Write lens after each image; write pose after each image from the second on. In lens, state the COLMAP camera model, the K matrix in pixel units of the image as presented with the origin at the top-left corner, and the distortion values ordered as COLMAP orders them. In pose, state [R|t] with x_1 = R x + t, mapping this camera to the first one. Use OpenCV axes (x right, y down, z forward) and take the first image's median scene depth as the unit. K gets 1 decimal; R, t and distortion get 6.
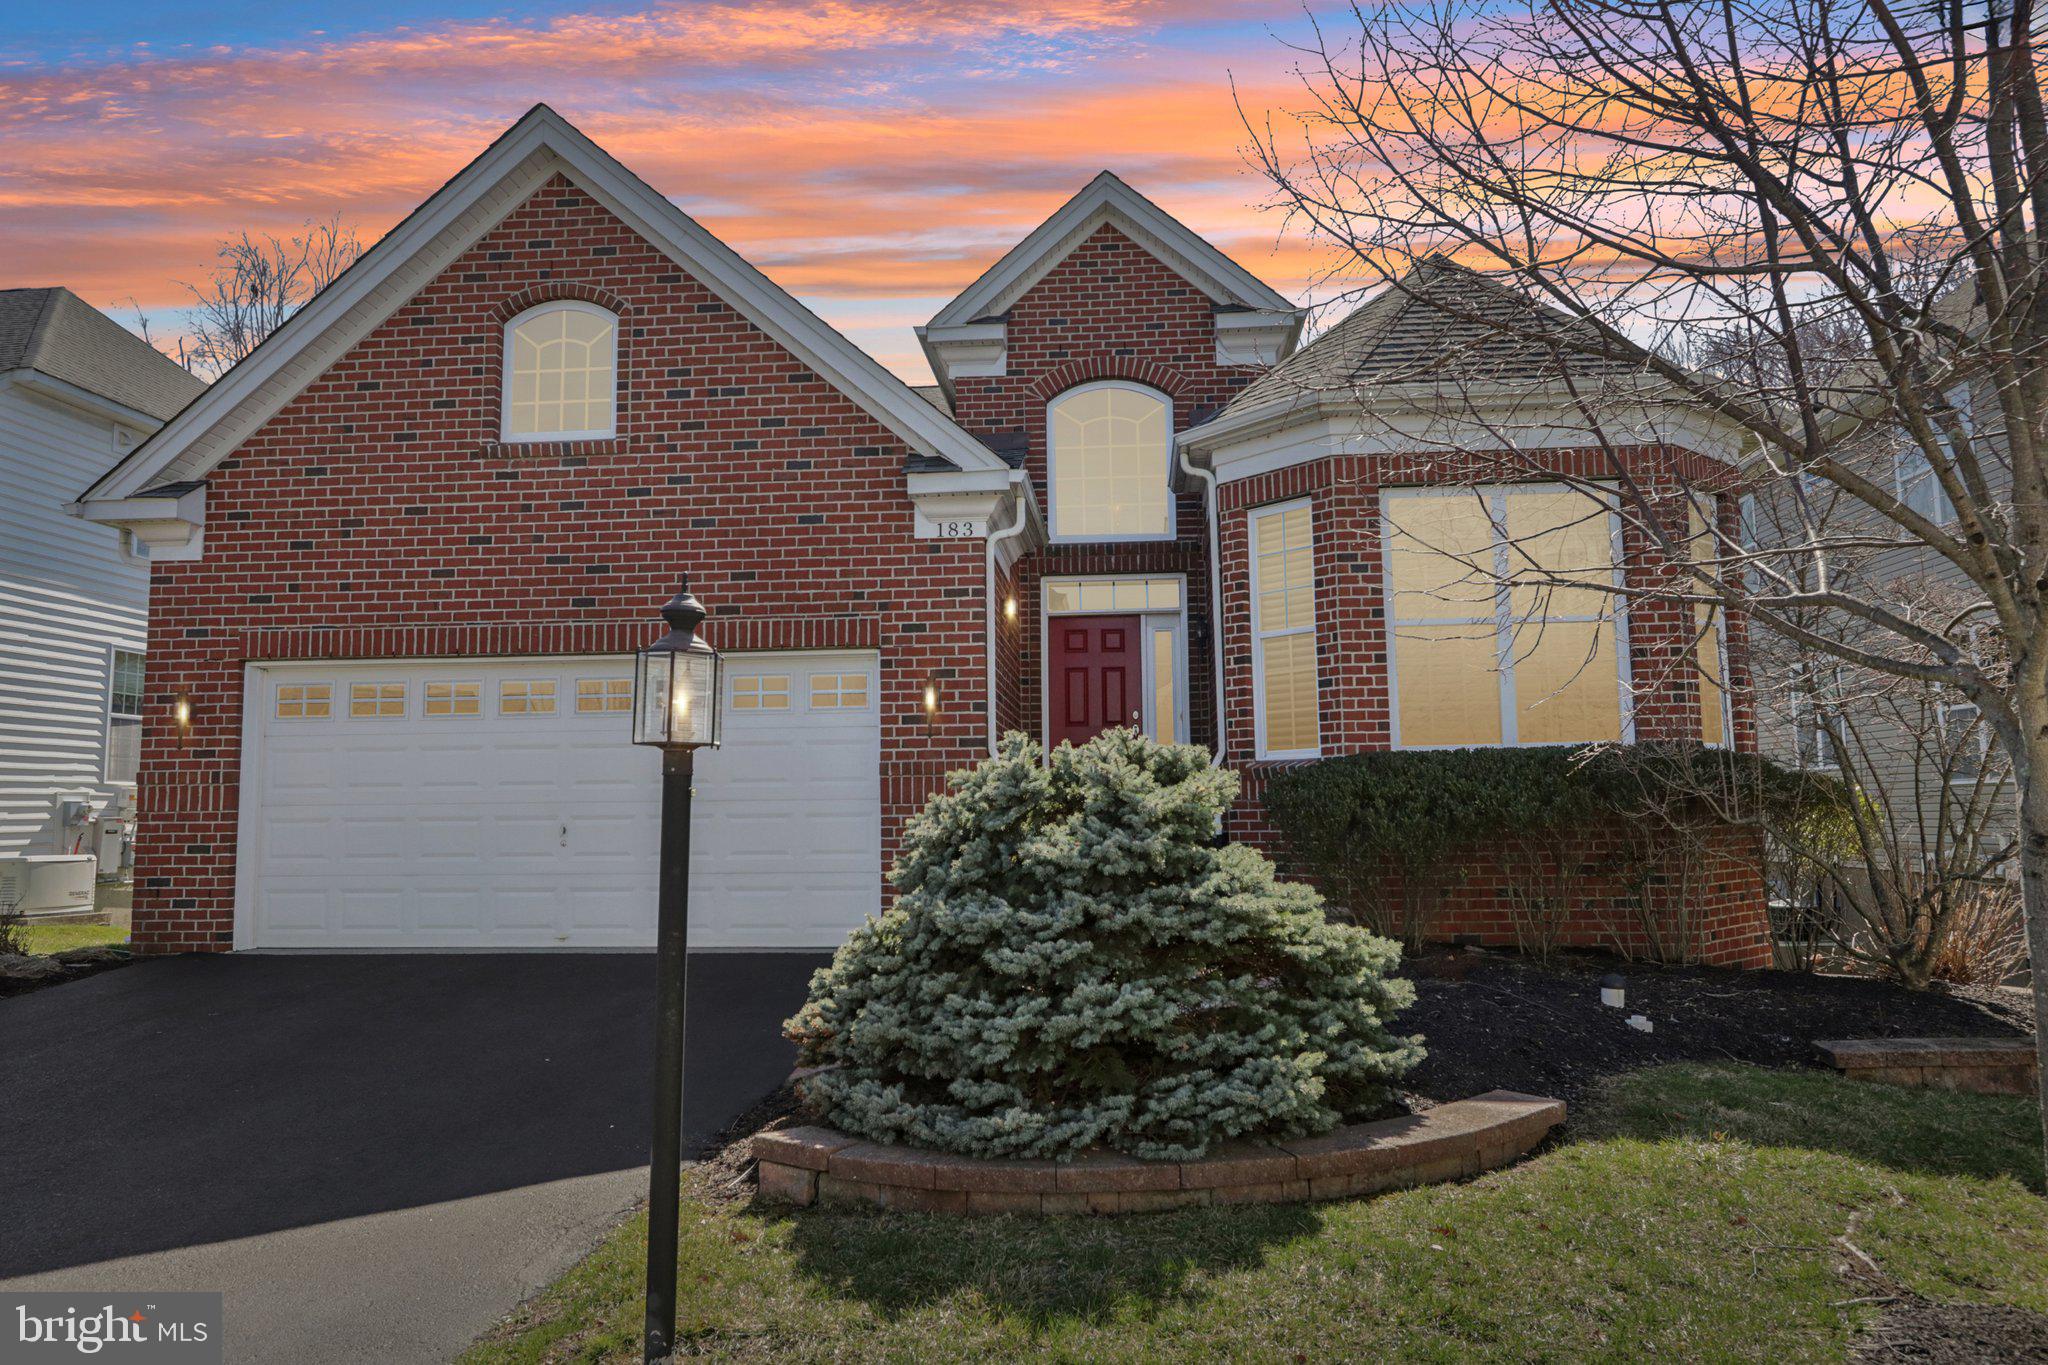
lens RADIAL K [[1382.8, 0, 1024.0], [0, 1382.8, 682.5], [0, 0, 1]] dist [-0.044208, 0.000368]
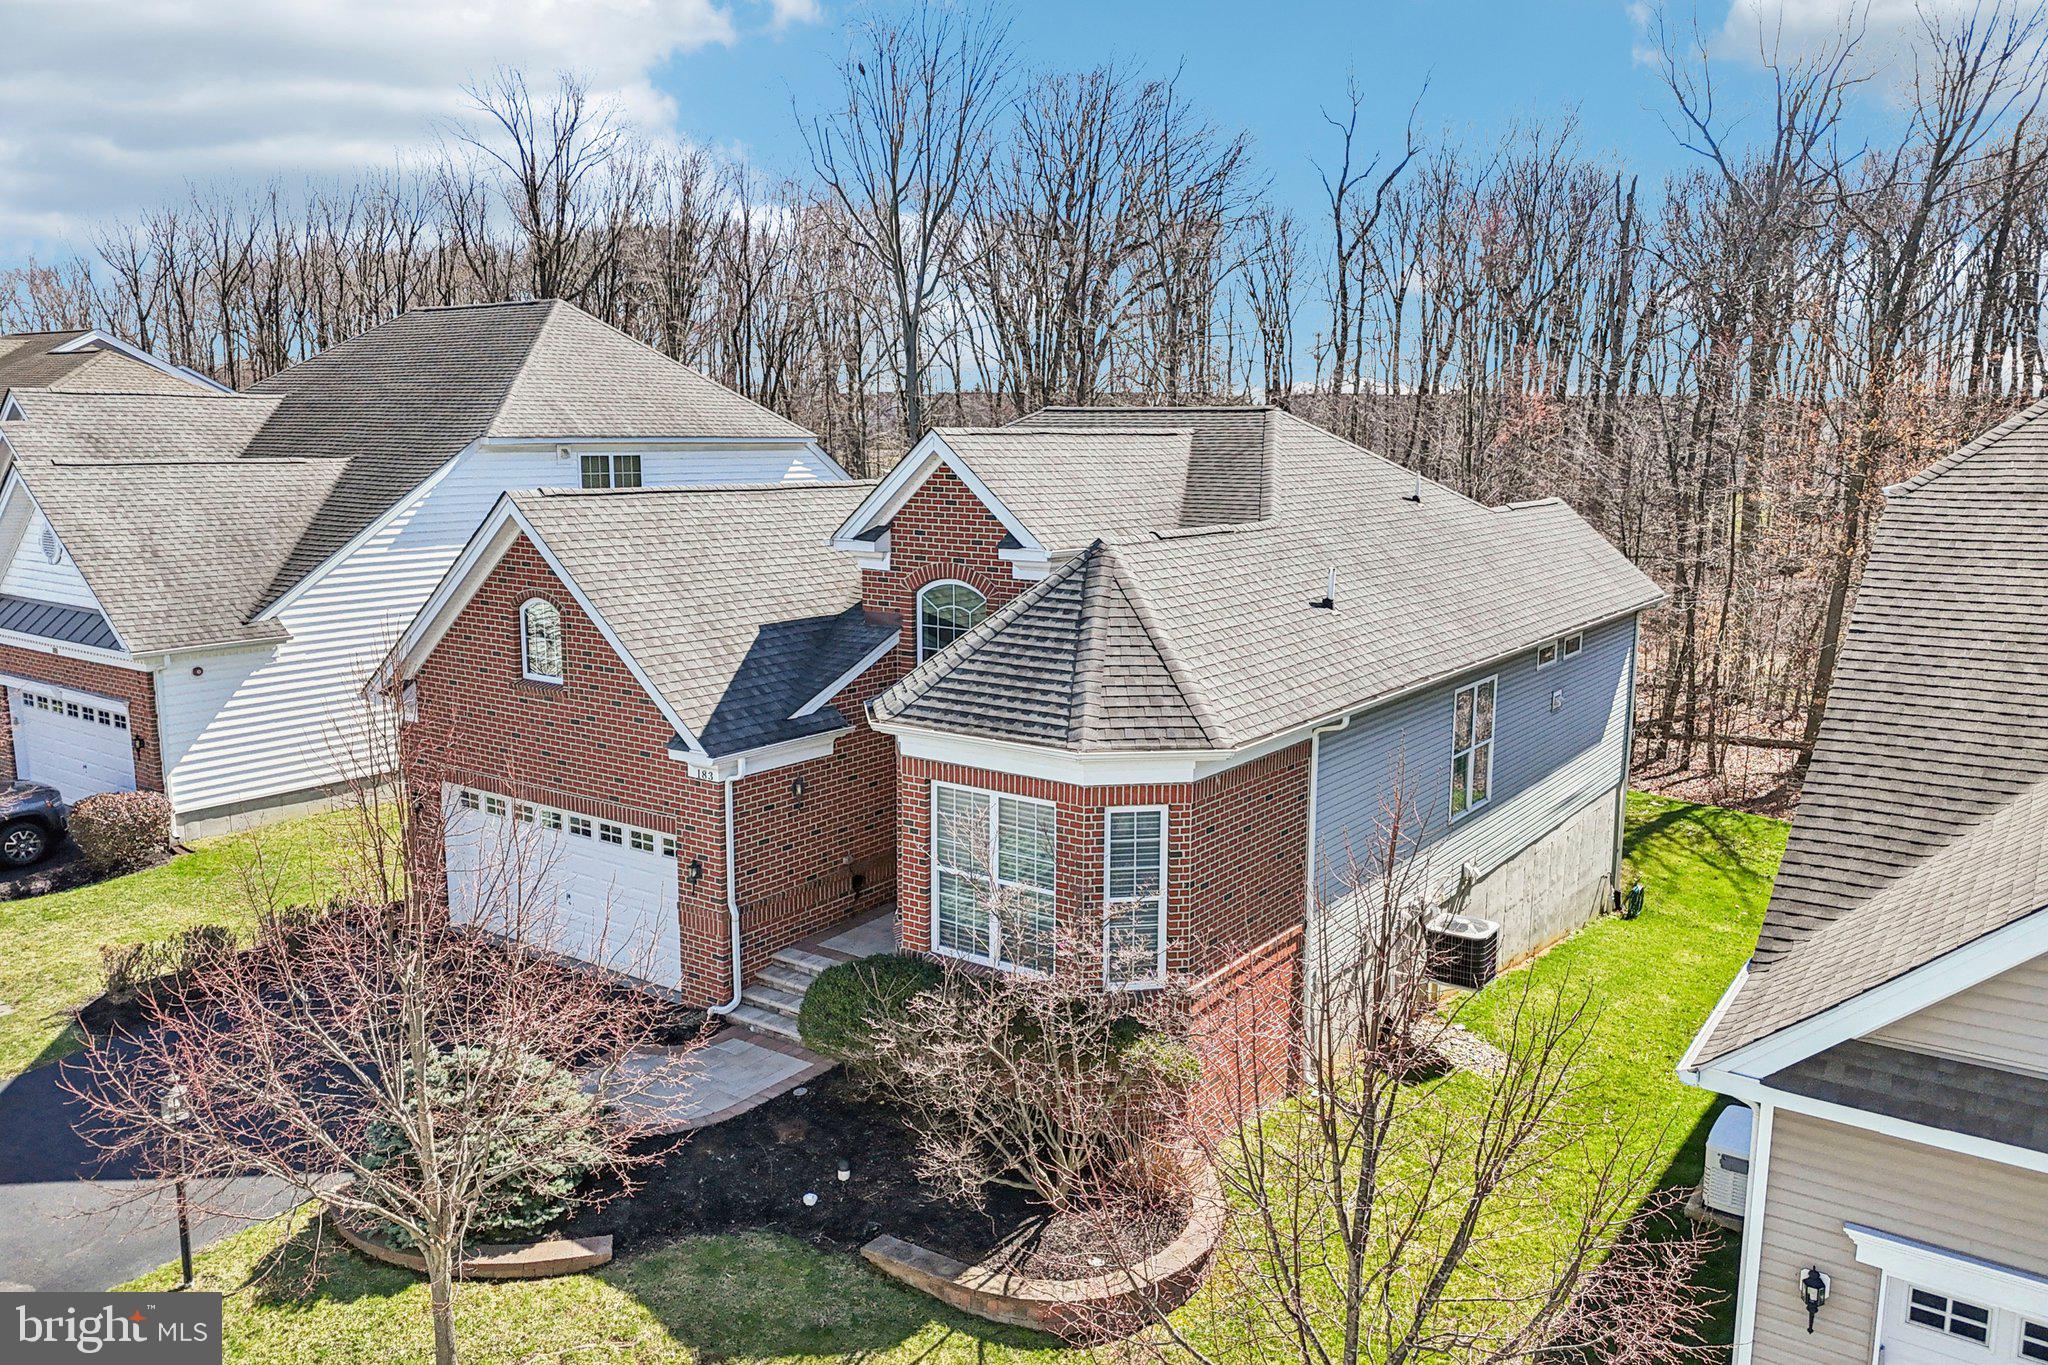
lens RADIAL K [[1486.7, 0, 1024.0], [0, 1486.7, 682.5], [0, 0, 1]] dist [0.016726, 0.002063]
pose [[0.858891, 0.104230, -0.501440, 1.130792], [0.029626, 0.967322, 0.251814, -0.639131], [0.511301, -0.231136, 0.827736, -0.239922]]
